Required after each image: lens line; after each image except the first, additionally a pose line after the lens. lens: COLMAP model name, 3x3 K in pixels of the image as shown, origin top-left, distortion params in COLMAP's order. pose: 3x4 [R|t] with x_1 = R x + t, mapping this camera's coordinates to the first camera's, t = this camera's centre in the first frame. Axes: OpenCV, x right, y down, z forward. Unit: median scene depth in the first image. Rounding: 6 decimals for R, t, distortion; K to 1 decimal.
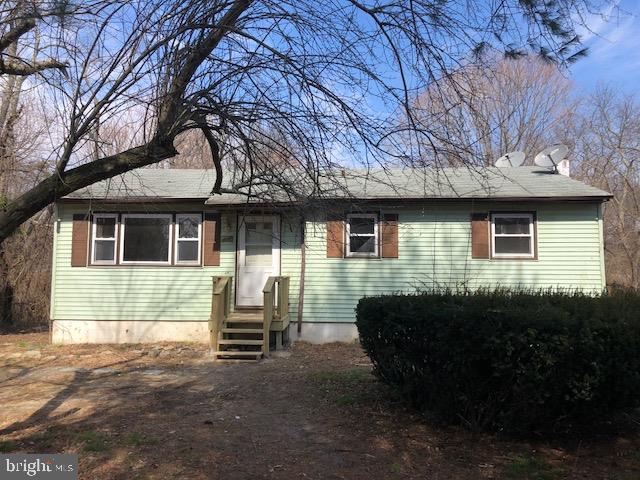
lens RADIAL K [[517.1, 0, 320.0], [0, 517.1, 240.0], [0, 0, 1]] dist [0.055912, -0.085475]
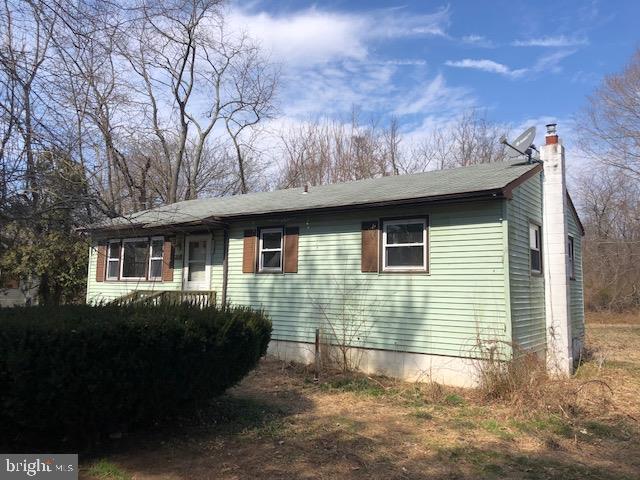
lens RADIAL K [[517.1, 0, 320.0], [0, 517.1, 240.0], [0, 0, 1]] dist [0.055912, -0.085475]
pose [[0.850517, -0.043781, -0.524122, 0.691688], [0.040452, 0.999023, -0.017807, -0.007416], [0.524389, -0.006057, 0.851457, 0.201671]]
